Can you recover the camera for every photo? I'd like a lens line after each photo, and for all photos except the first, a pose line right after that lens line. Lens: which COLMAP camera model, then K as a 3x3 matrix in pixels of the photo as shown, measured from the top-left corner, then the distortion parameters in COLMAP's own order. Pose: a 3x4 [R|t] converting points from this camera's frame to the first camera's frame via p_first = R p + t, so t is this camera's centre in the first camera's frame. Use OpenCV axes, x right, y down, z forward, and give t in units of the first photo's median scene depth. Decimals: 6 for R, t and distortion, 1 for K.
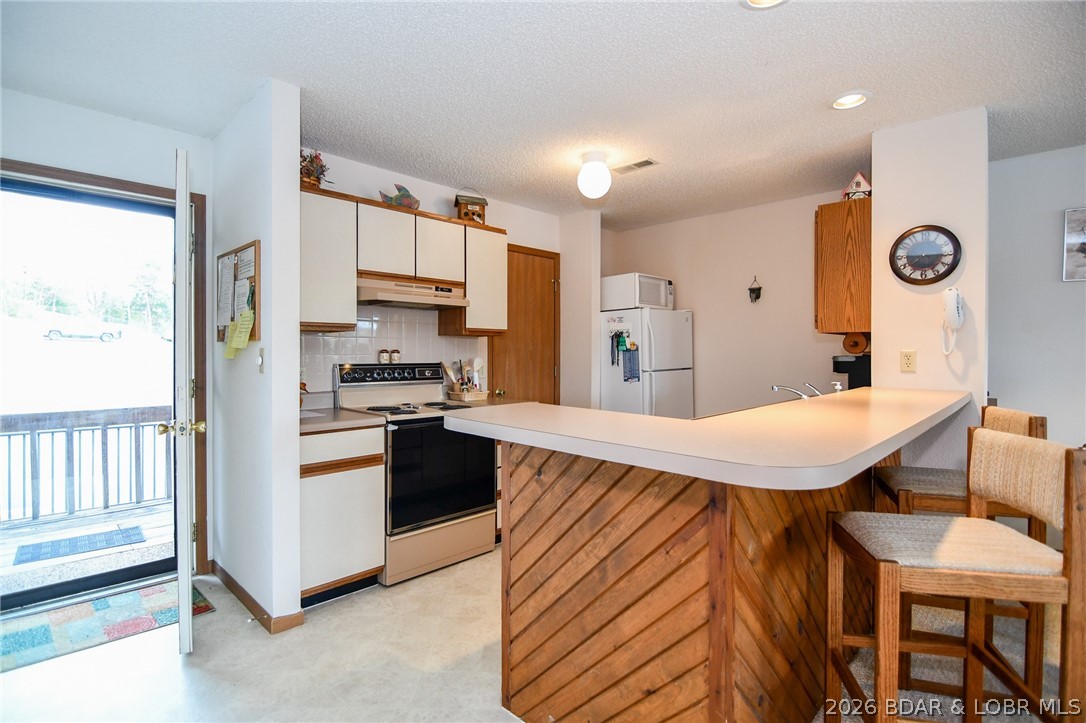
lens RADIAL K [[534.5, 0, 533.9], [0, 534.5, 351.9], [0, 0, 1]] dist [-0.012682, -0.006468]
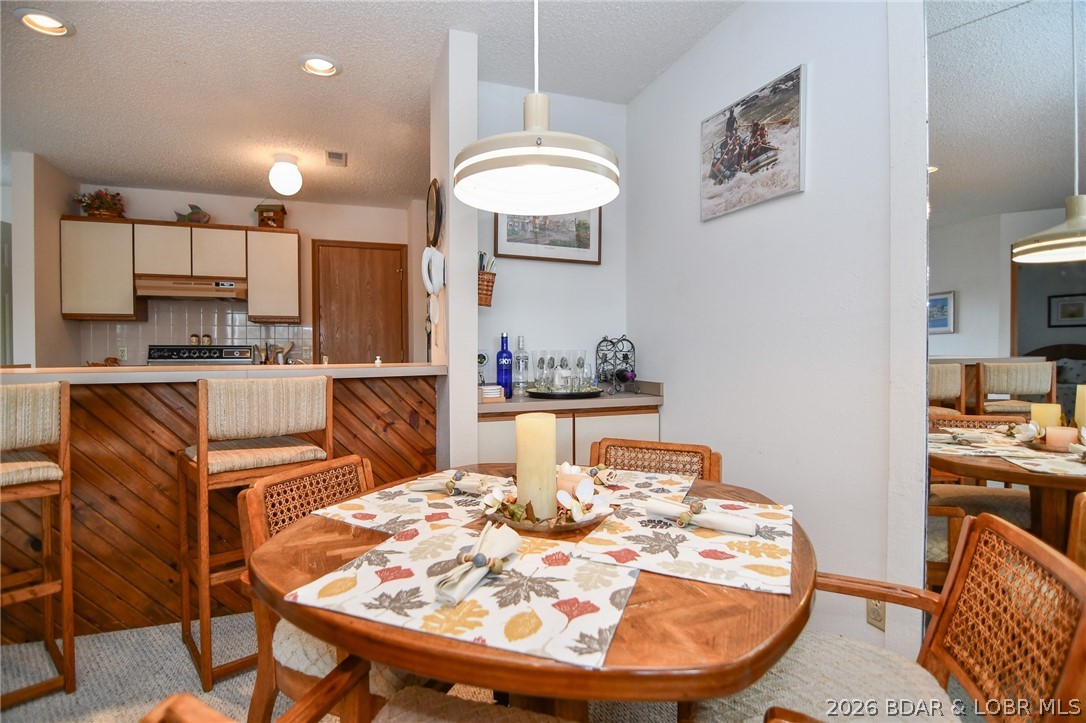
lens RADIAL K [[534.5, 0, 528.6], [0, 534.5, 360.3], [0, 0, 1]] dist [-0.012682, -0.006468]
pose [[0.898405, 0.004097, -0.439148, 0.998456], [0.003976, 0.999840, 0.017464, 0.038843], [0.439149, -0.017436, 0.898245, 0.202135]]
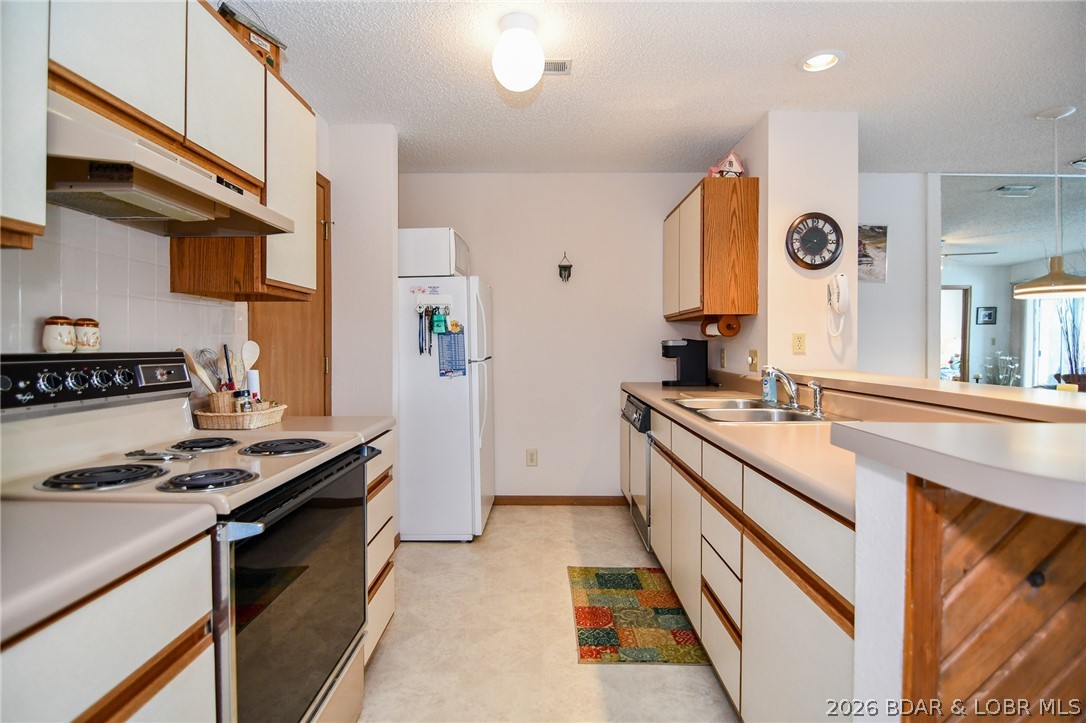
lens RADIAL K [[534.5, 0, 547.7], [0, 534.5, 346.8], [0, 0, 1]] dist [-0.012682, -0.006468]
pose [[0.710311, -0.003460, 0.703879, -0.293131], [0.001206, 0.999992, 0.003698, 0.016254], [-0.703887, -0.001778, 0.710310, 0.490313]]
